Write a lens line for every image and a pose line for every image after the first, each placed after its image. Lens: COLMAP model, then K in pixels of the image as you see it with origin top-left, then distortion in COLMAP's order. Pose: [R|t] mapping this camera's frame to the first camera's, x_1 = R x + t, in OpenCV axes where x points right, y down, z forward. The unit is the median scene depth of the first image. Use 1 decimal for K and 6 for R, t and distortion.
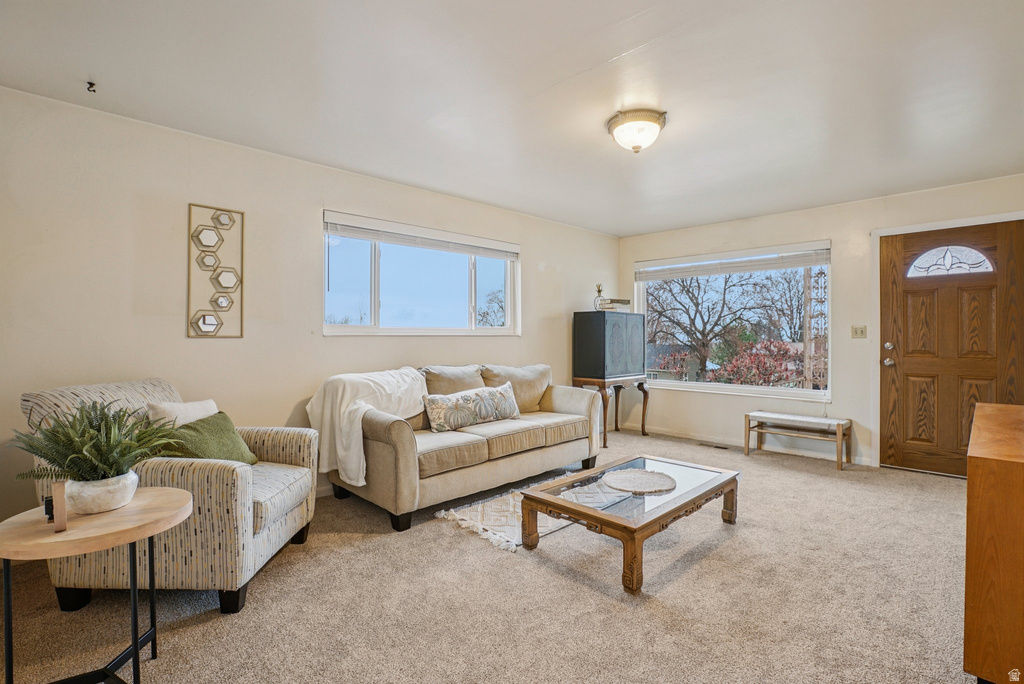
lens RADIAL K [[488.7, 0, 517.8], [0, 488.7, 337.2], [0, 0, 1]] dist [-0.056433, -0.000029]
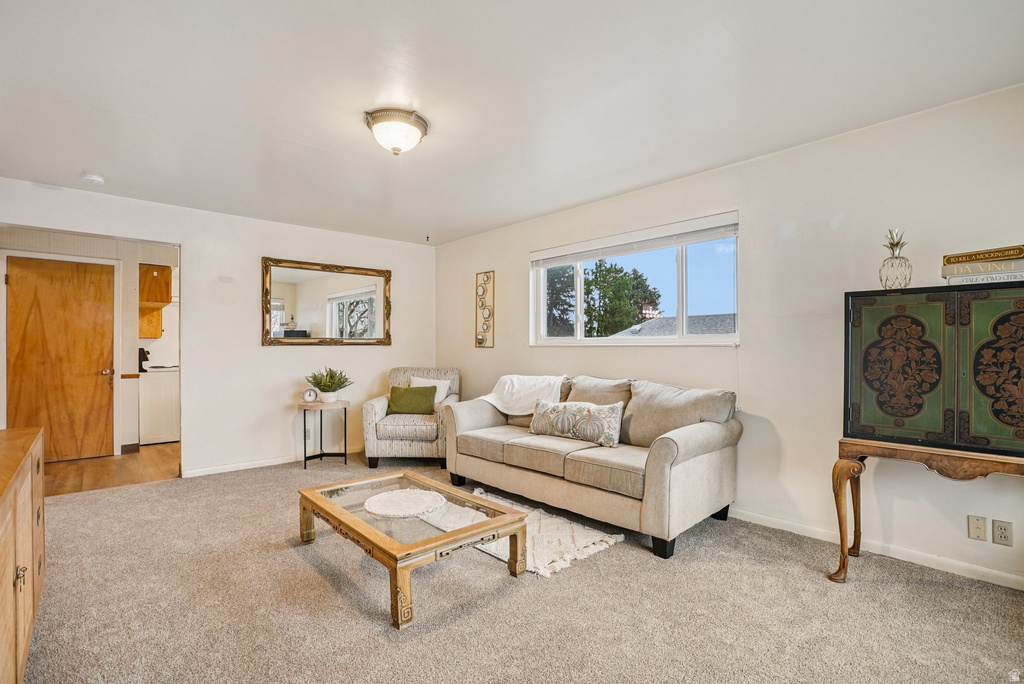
lens RADIAL K [[487.6, 0, 511.8], [0, 487.6, 348.9], [0, 0, 1]] dist [-0.004484, -0.000133]
pose [[-0.049559, 0.006440, -0.998750, 0.975546], [0.005022, 0.999968, 0.006199, -0.005552], [0.998759, -0.004708, -0.049589, 1.033072]]
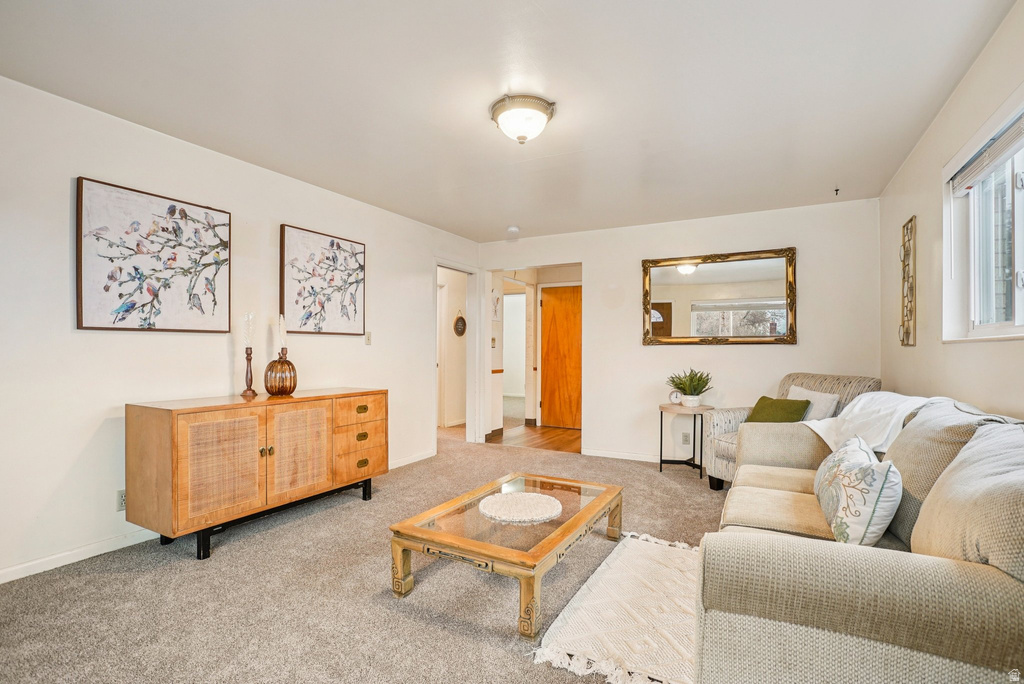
lens RADIAL K [[494.2, 0, 513.0], [0, 494.2, 351.7], [0, 0, 1]] dist [-0.025393, 0.000053]
pose [[-0.955334, 0.003254, -0.295512, 0.427074], [0.003156, 0.999995, 0.000809, 0.006891], [0.295513, -0.000160, -0.955339, 1.542413]]
